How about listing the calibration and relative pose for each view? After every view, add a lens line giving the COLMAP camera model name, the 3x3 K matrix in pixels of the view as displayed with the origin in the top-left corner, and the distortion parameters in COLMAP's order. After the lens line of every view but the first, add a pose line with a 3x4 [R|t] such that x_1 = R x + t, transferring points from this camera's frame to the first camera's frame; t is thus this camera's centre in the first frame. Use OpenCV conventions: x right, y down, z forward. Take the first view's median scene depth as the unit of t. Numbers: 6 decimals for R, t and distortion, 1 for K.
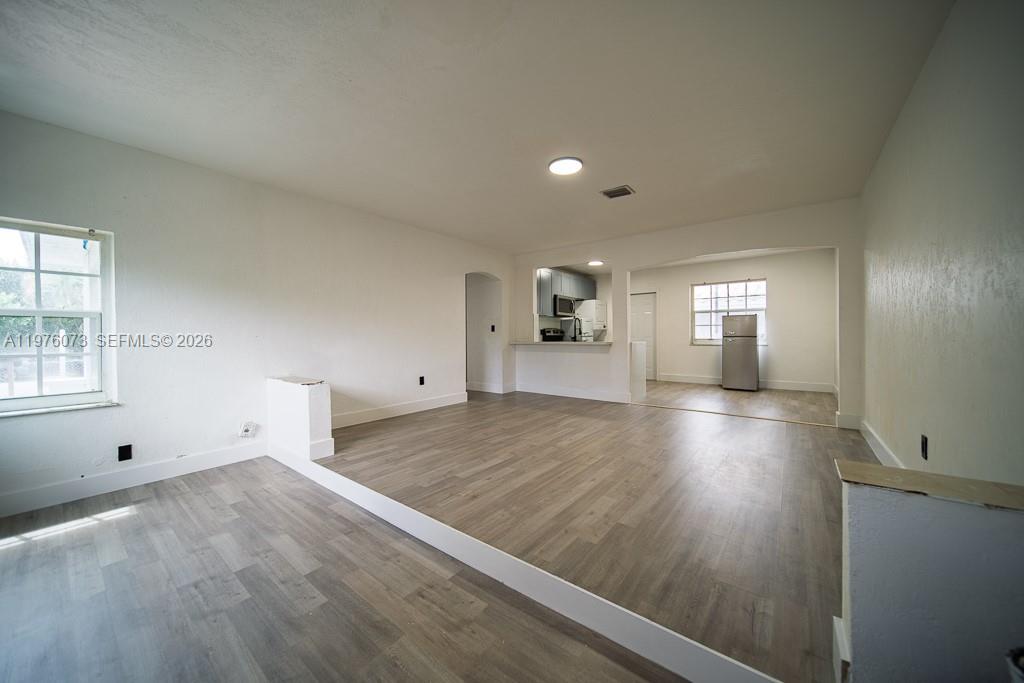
lens RADIAL K [[361.1, 0, 515.9], [0, 361.1, 337.5], [0, 0, 1]] dist [-0.005656, -0.000054]
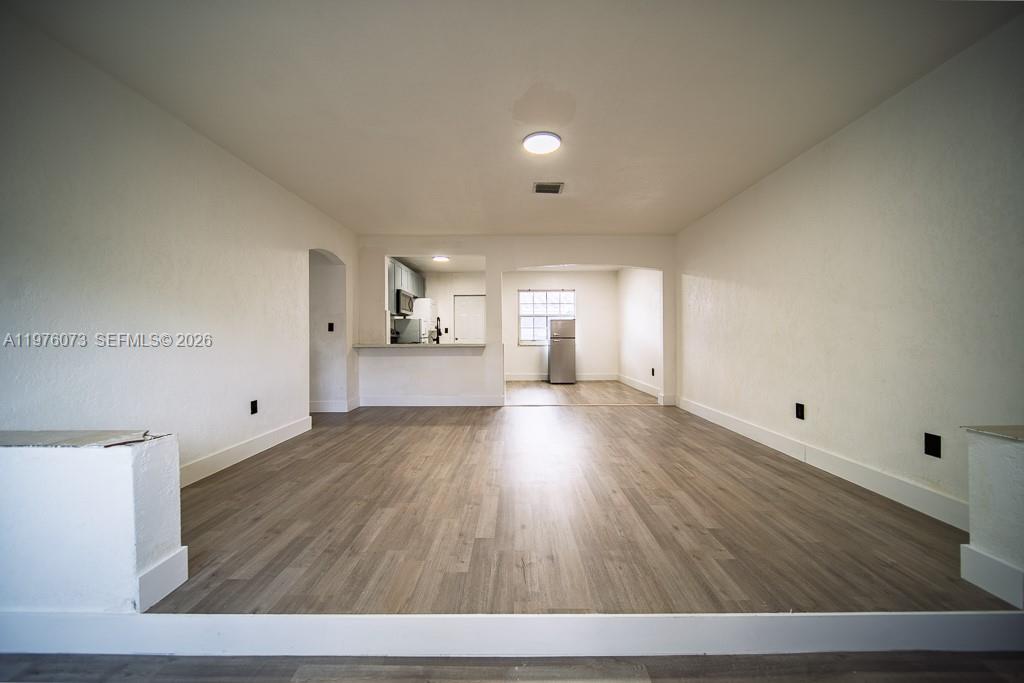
lens RADIAL K [[361.1, 0, 513.5], [0, 361.1, 338.2], [0, 0, 1]] dist [-0.005656, -0.000054]
pose [[0.793909, -0.001225, 0.608036, -0.216394], [0.003685, 0.999989, -0.002798, 0.001231], [-0.608026, 0.004462, 0.793905, 0.166047]]
